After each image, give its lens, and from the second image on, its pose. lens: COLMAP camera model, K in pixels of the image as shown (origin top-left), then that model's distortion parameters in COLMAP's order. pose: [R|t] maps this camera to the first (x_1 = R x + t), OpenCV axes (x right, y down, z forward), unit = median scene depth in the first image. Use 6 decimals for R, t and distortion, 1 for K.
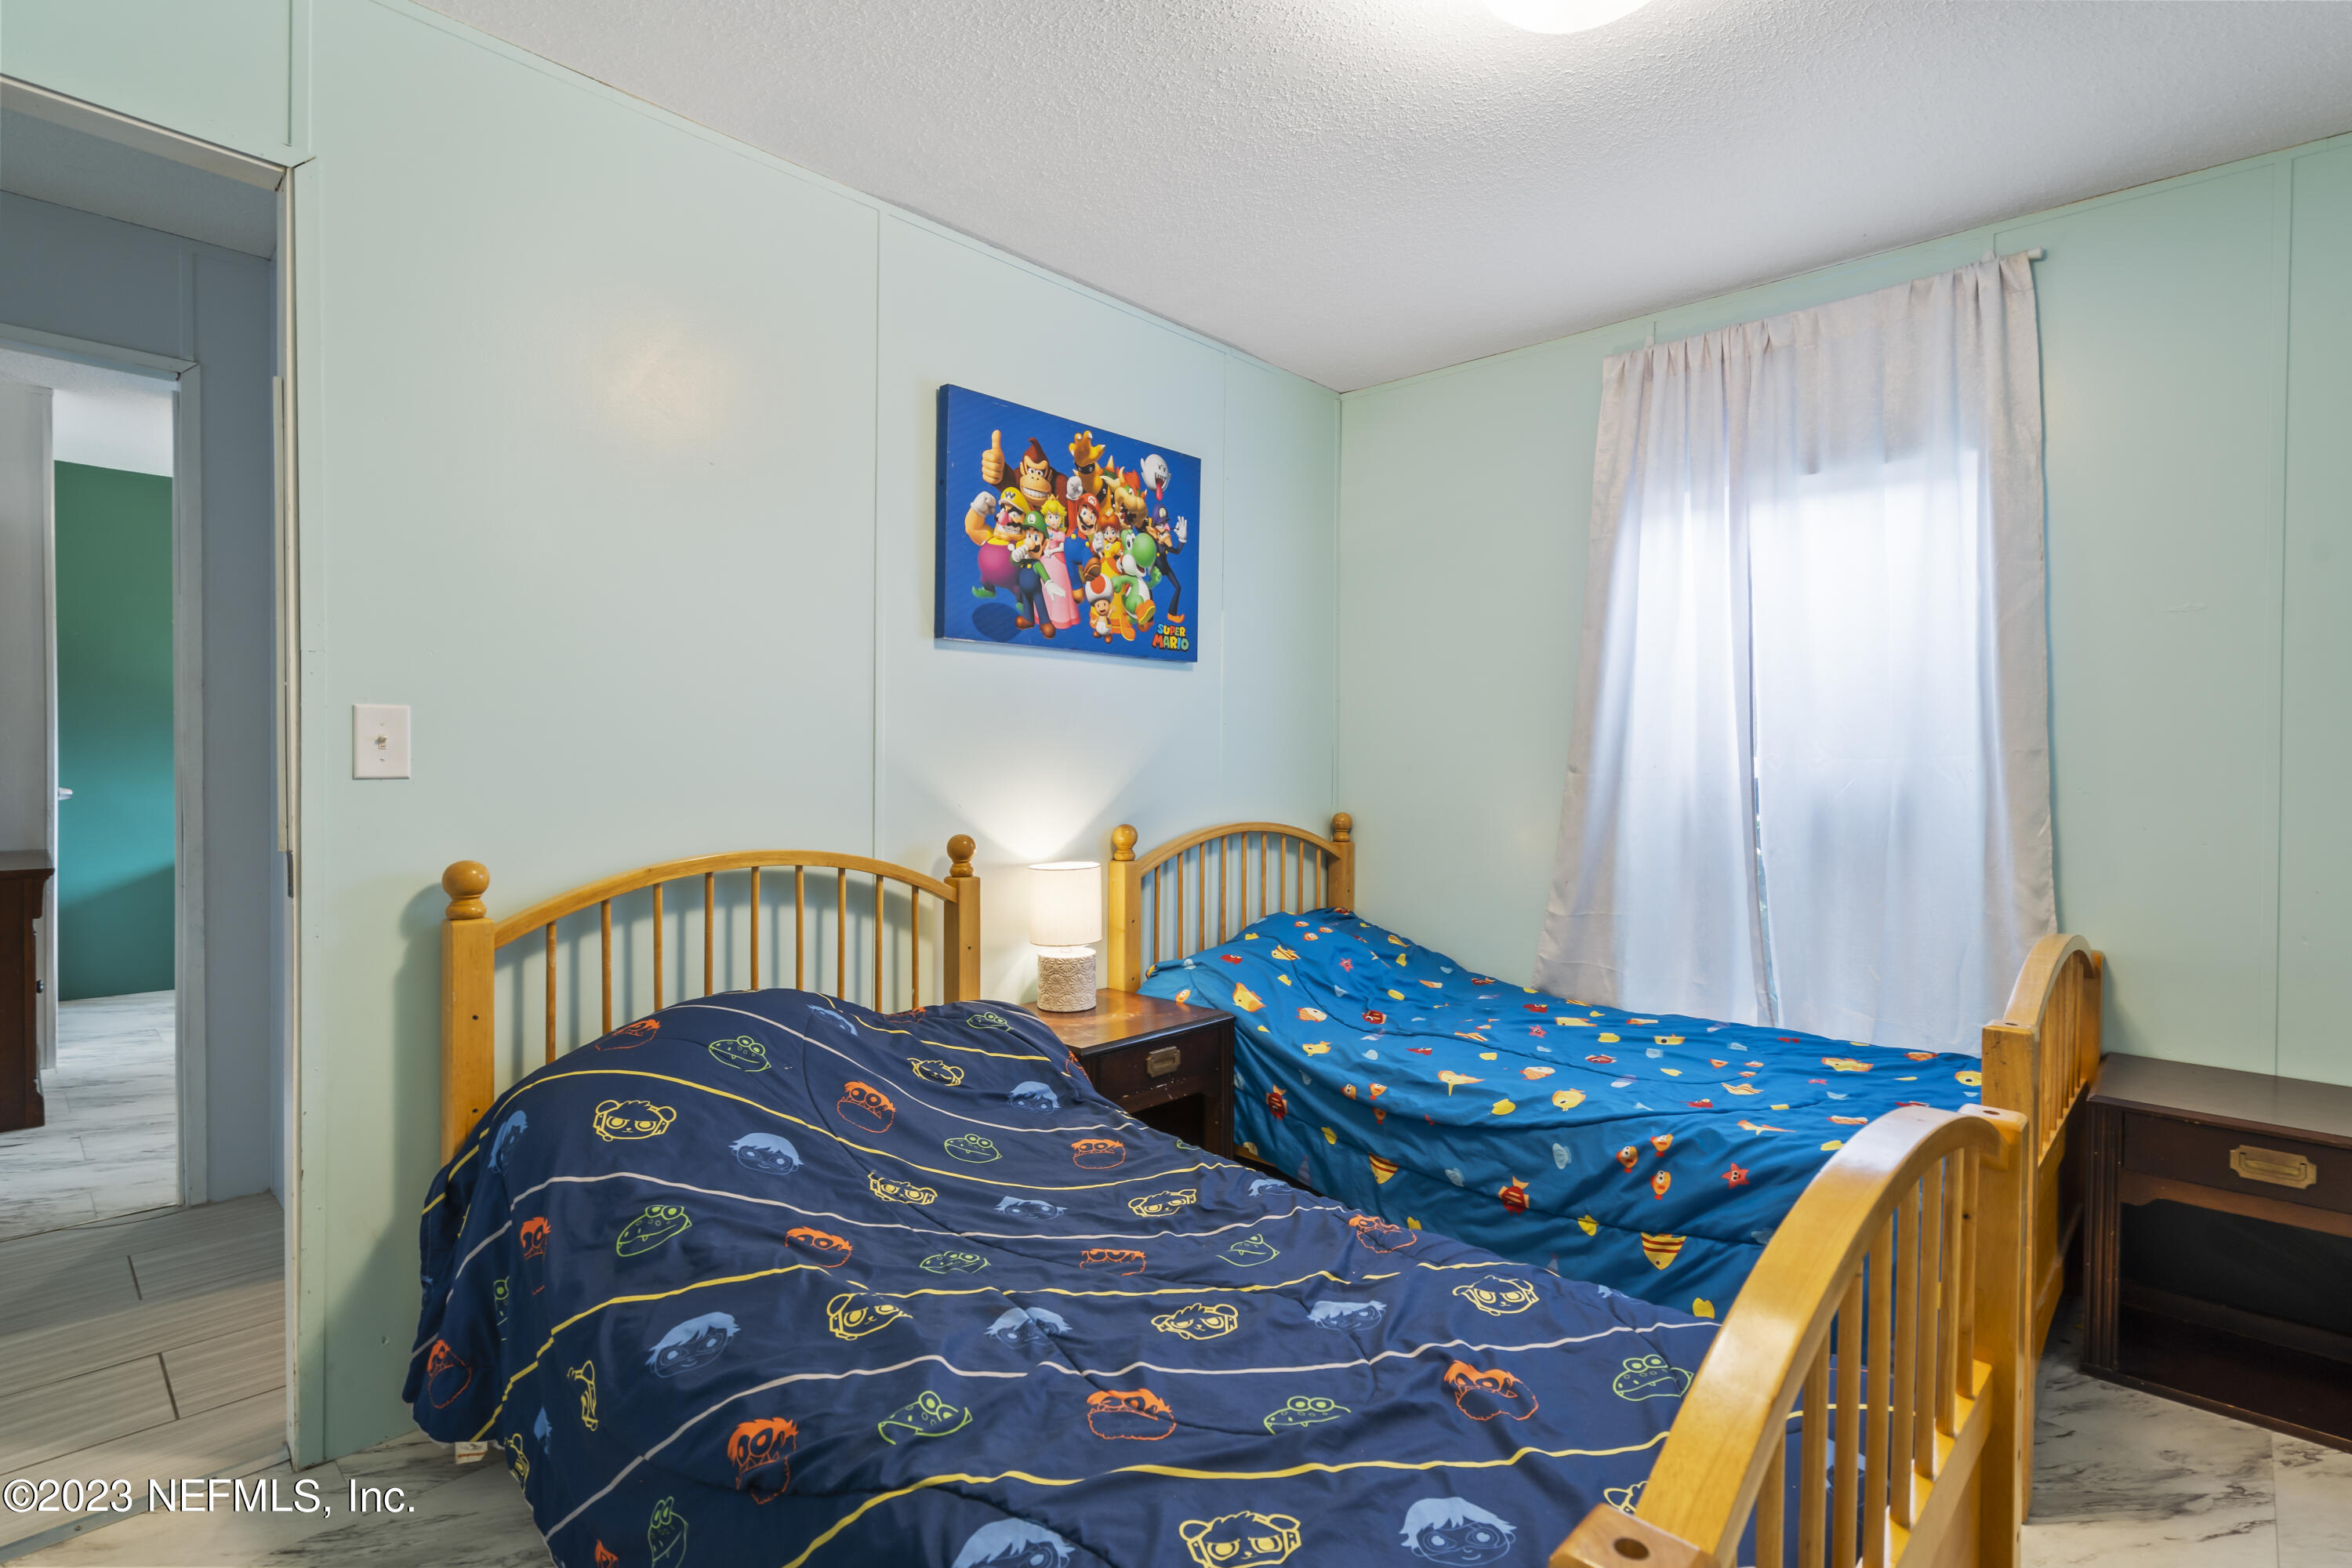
lens RADIAL K [[1113.3, 0, 1175.4], [0, 1113.3, 777.4], [0, 0, 1]] dist [0.000757, 0.000336]
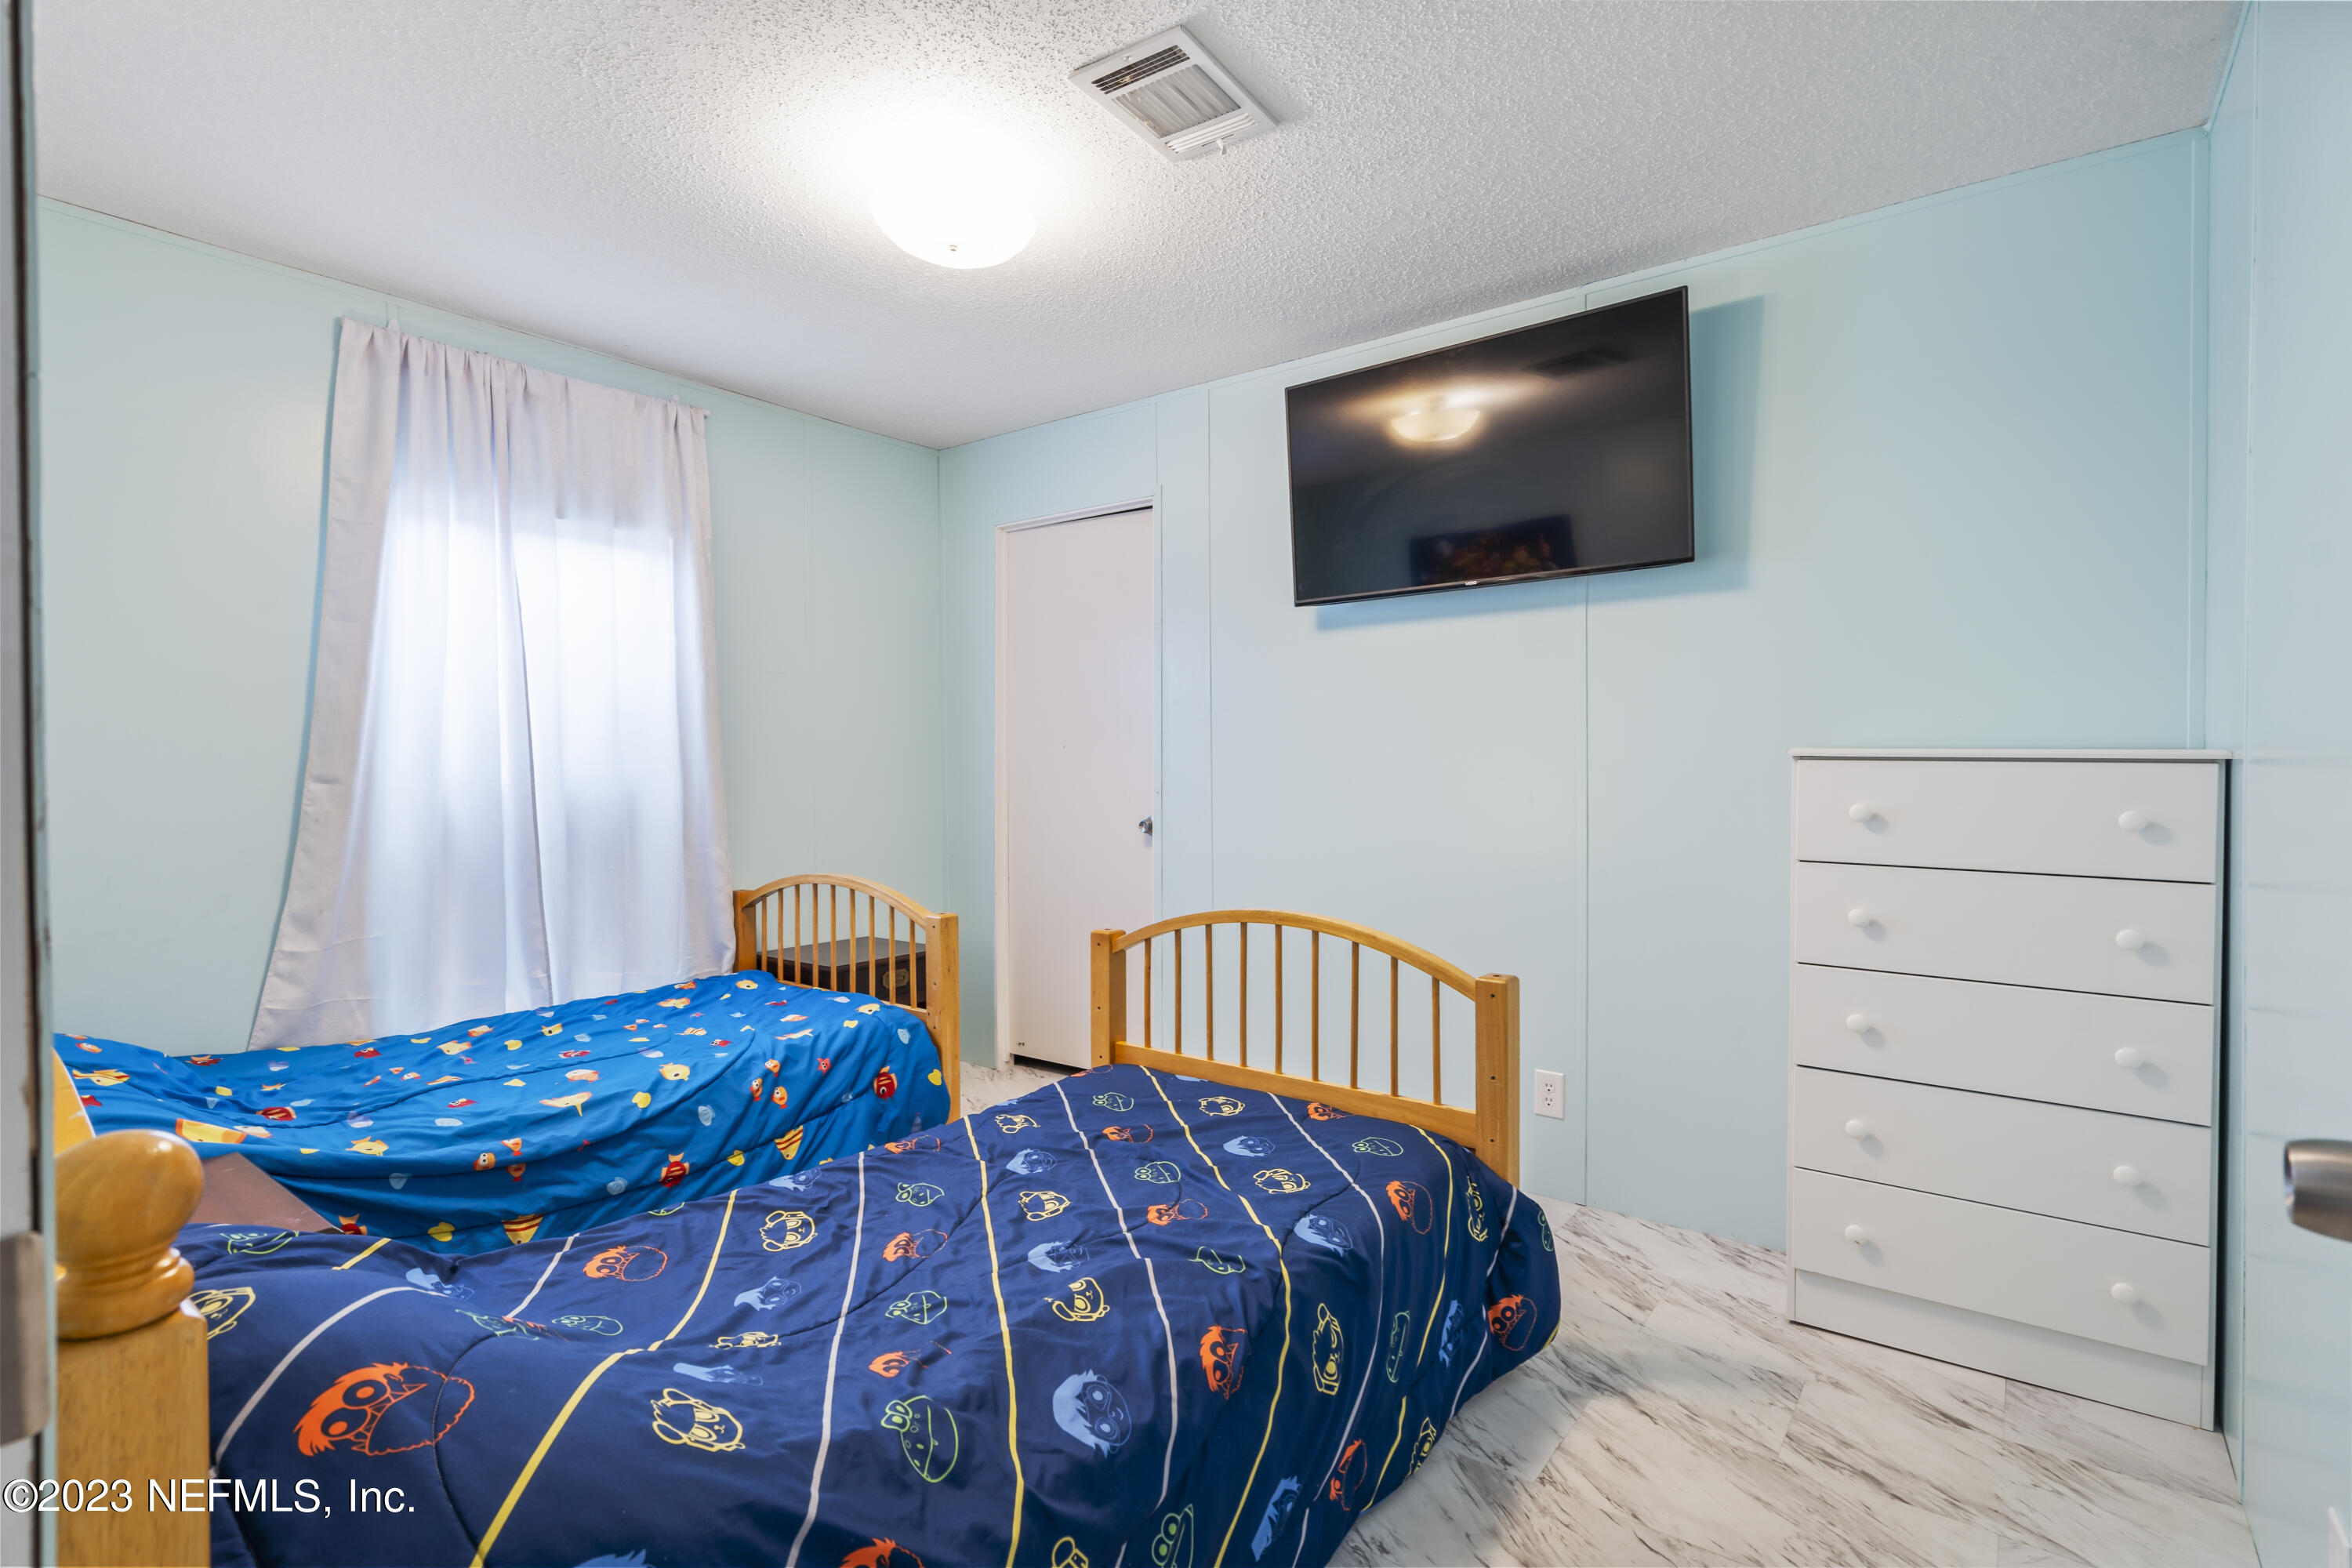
lens RADIAL K [[1113.3, 0, 1175.4], [0, 1113.3, 777.4], [0, 0, 1]] dist [0.000757, 0.000336]
pose [[-0.094041, -0.021456, 0.995337, -0.838496], [0.019188, 0.999543, 0.023360, -0.023539], [-0.995383, 0.021296, -0.093587, 0.627404]]
